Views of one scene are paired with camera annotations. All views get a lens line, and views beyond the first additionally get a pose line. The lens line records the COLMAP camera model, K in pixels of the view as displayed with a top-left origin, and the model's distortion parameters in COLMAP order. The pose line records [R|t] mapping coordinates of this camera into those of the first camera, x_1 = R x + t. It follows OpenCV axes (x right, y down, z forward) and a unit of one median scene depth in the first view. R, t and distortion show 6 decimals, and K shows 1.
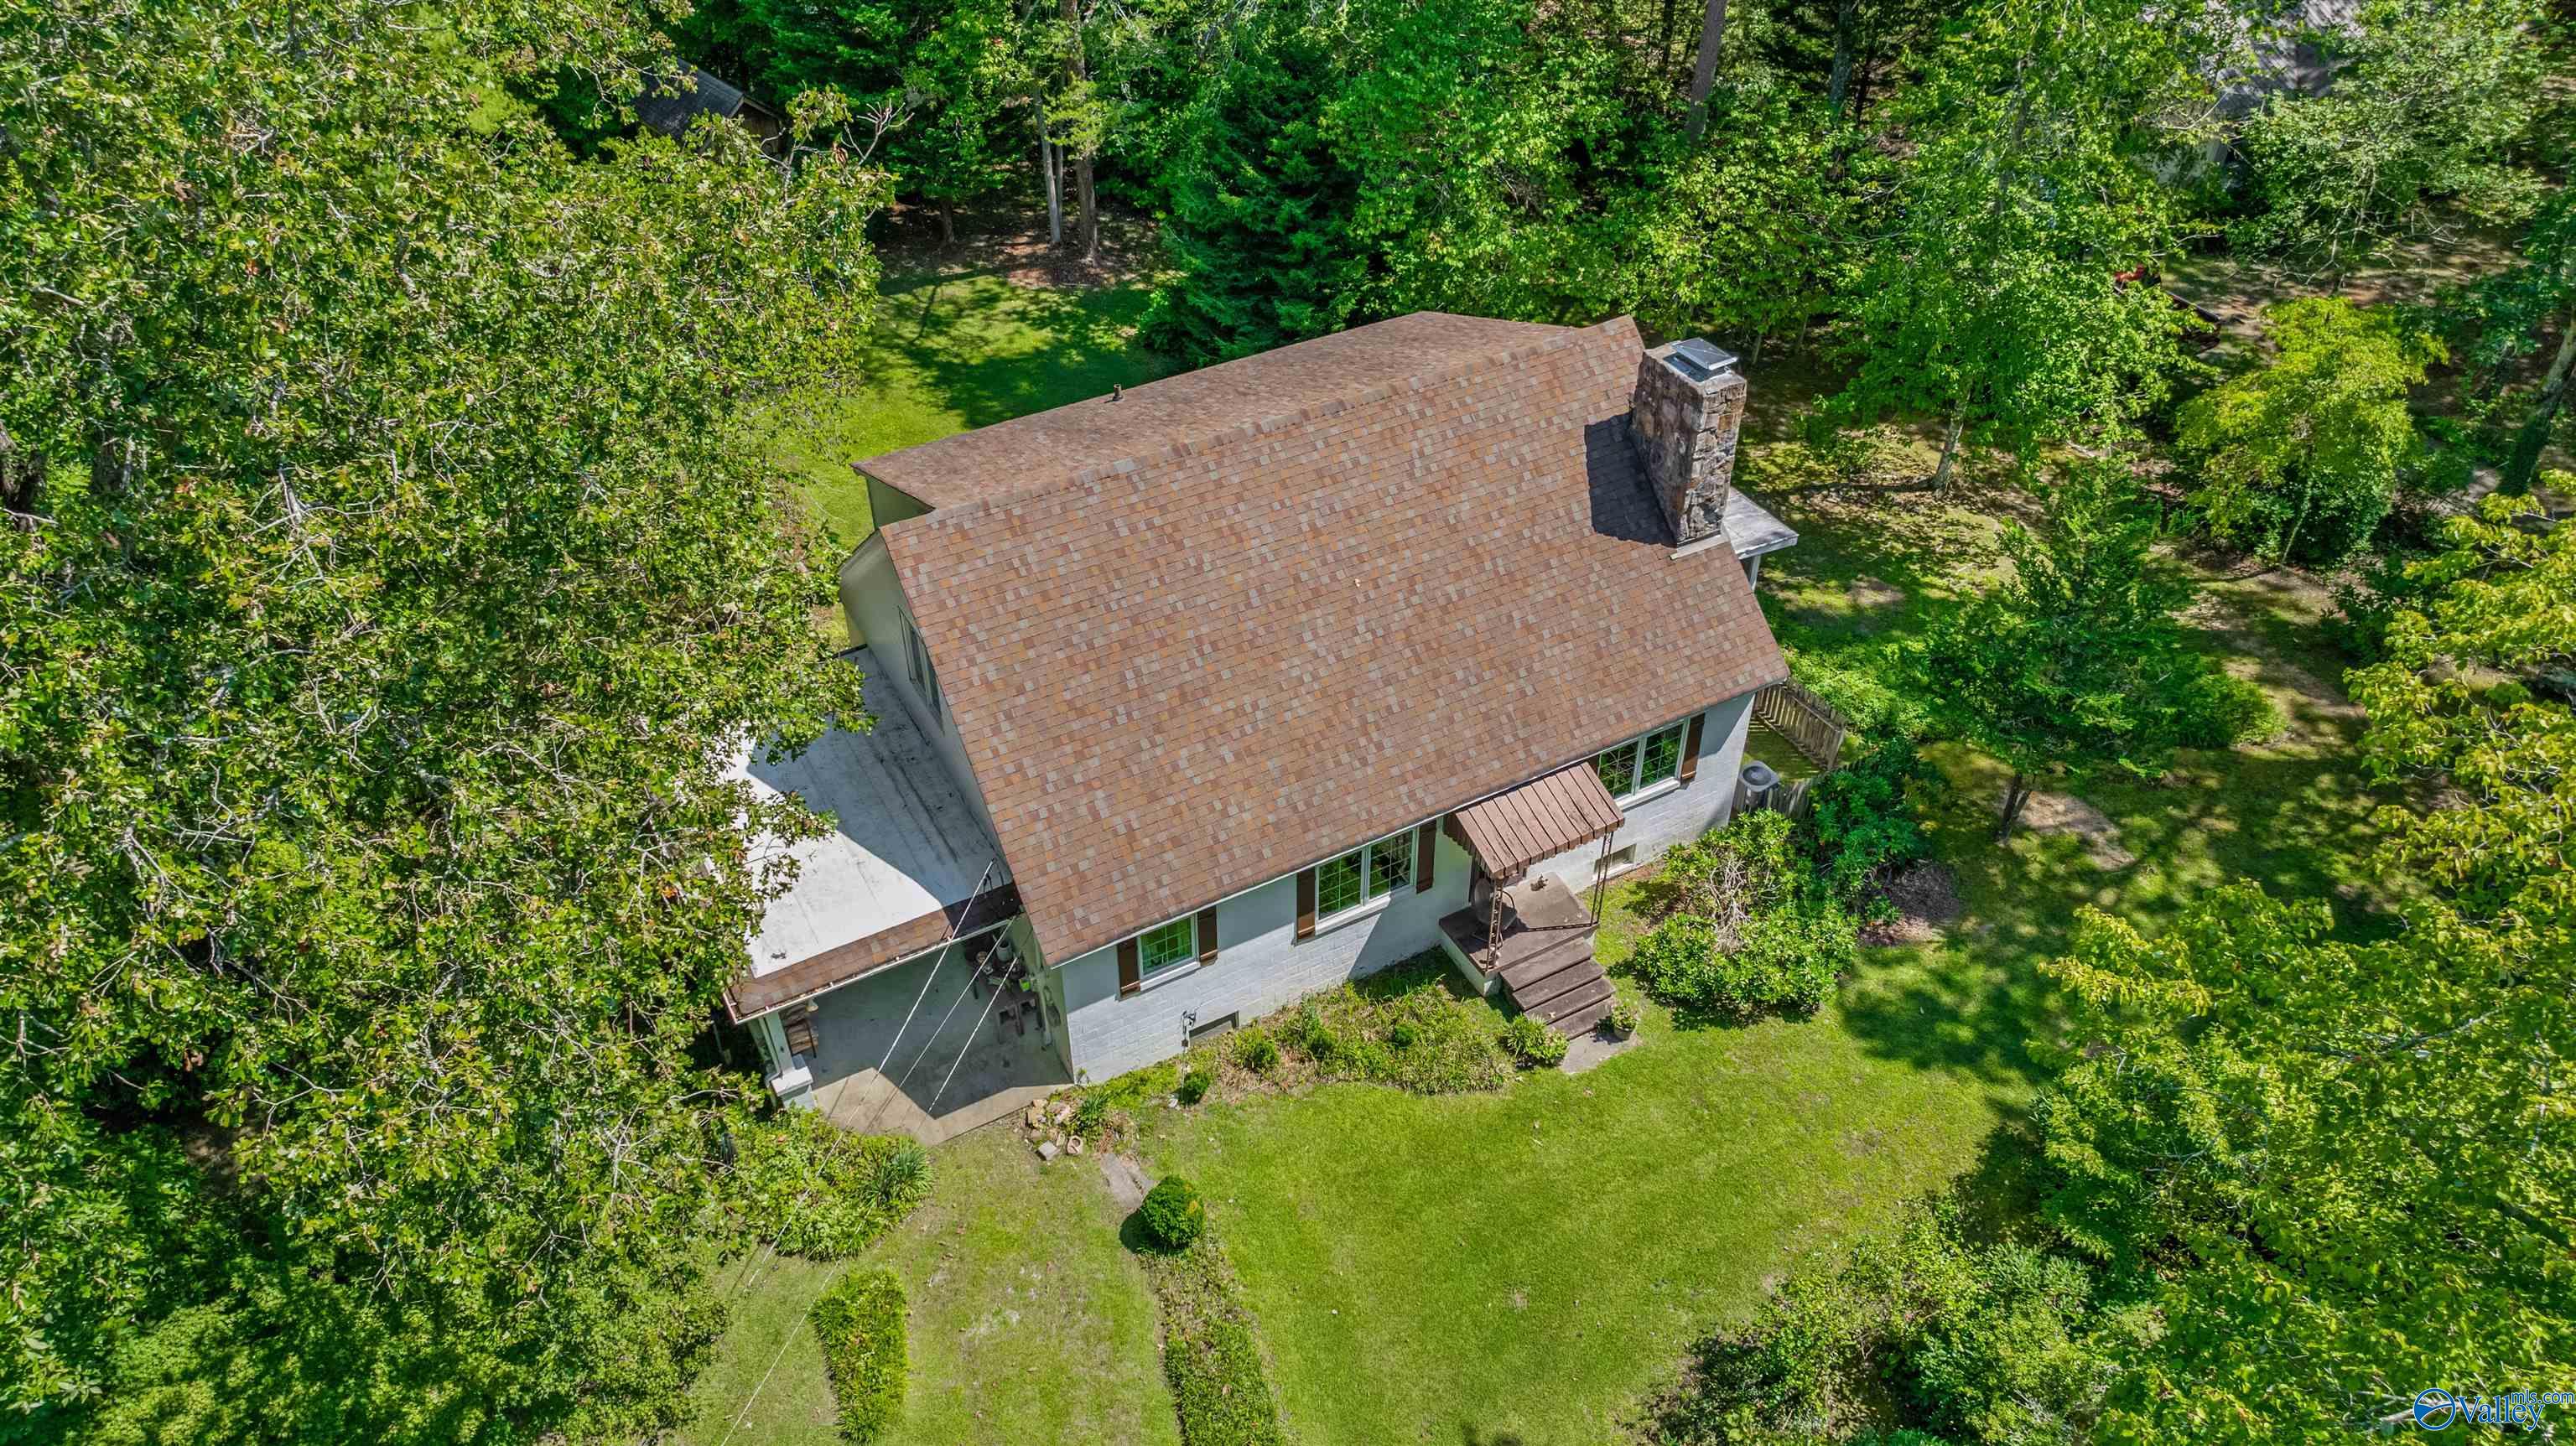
lens RADIAL K [[1797.1, 0, 1288.0], [0, 1797.1, 723.0], [0, 0, 1]] dist [-0.004273, -0.050512]
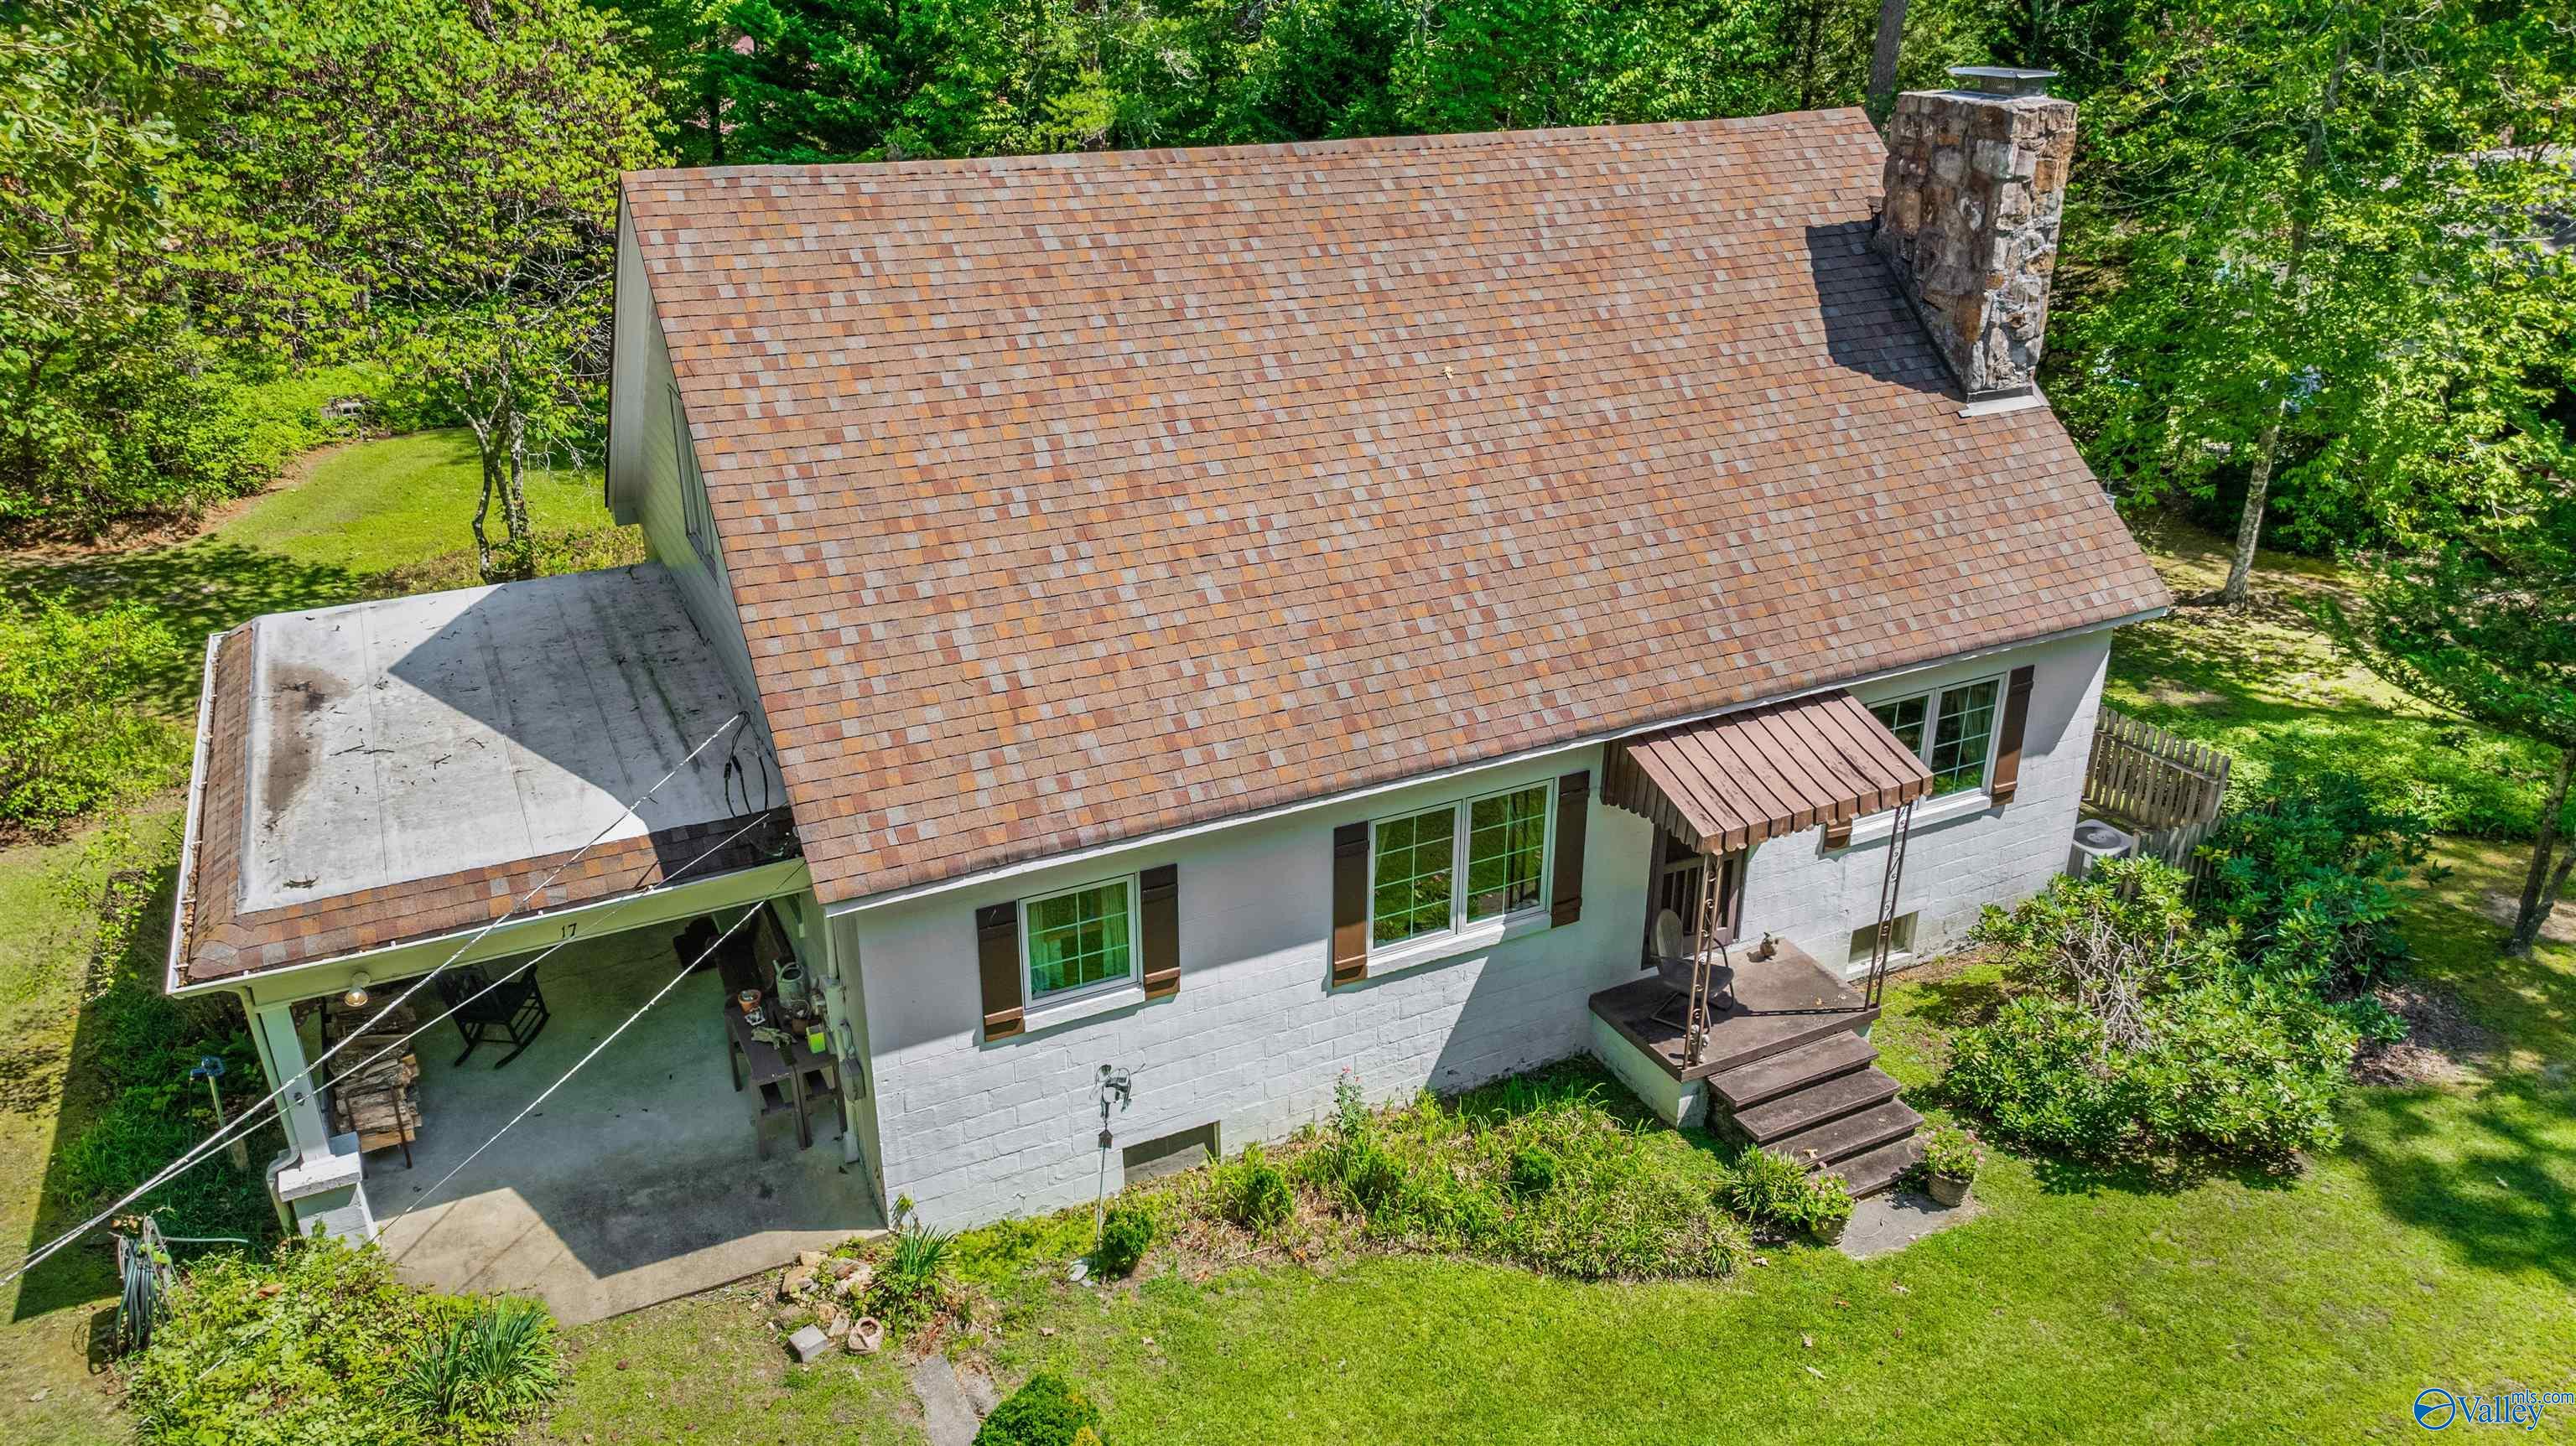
lens RADIAL K [[1797.1, 0, 1288.0], [0, 1797.1, 723.0], [0, 0, 1]] dist [-0.004273, -0.050512]
pose [[0.999128, 0.019740, -0.036781, 0.010067], [-0.029100, 0.961099, -0.274666, 0.196645], [0.029928, 0.275497, 0.960836, 0.467911]]
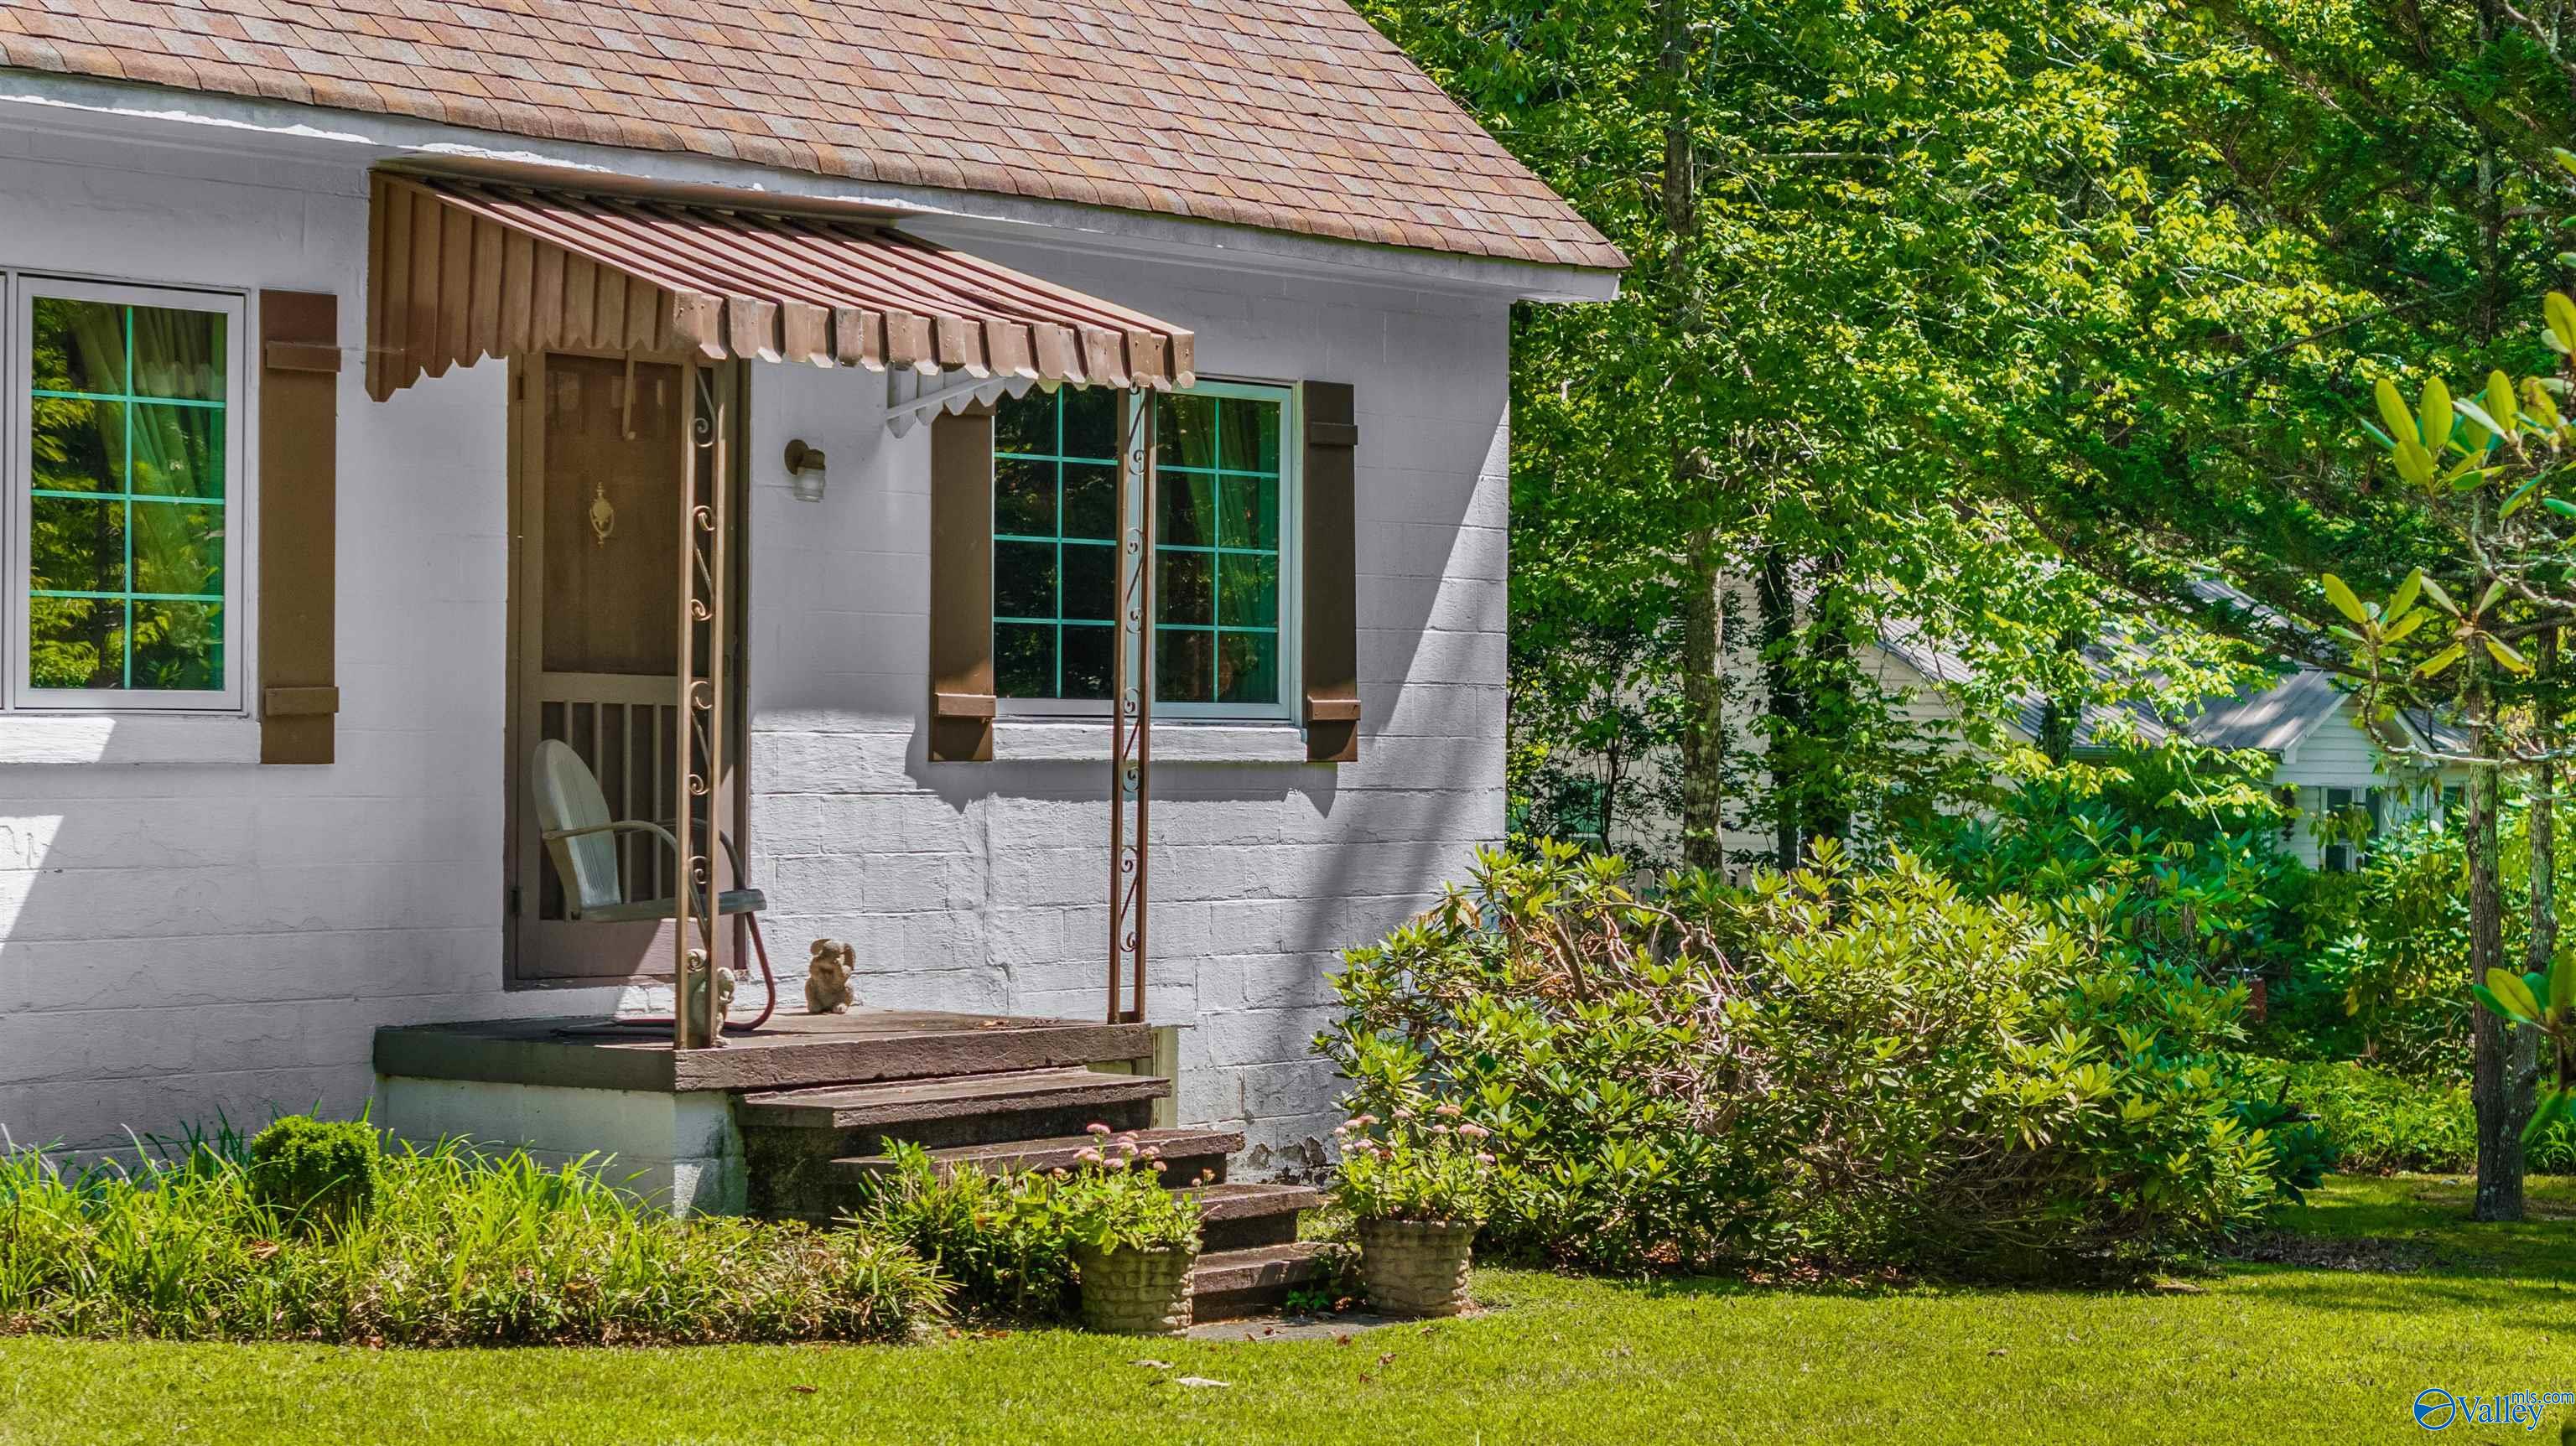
lens RADIAL K [[5165.9, 0, 1288.0], [0, 5165.9, 723.0], [0, 0, 1]] dist [-0.101605, 0.188608]
pose [[0.920784, 0.008514, 0.389980, -0.045089], [0.242446, 0.770705, -0.589266, 0.464878], [-0.305577, 0.637136, 0.707588, 0.593267]]
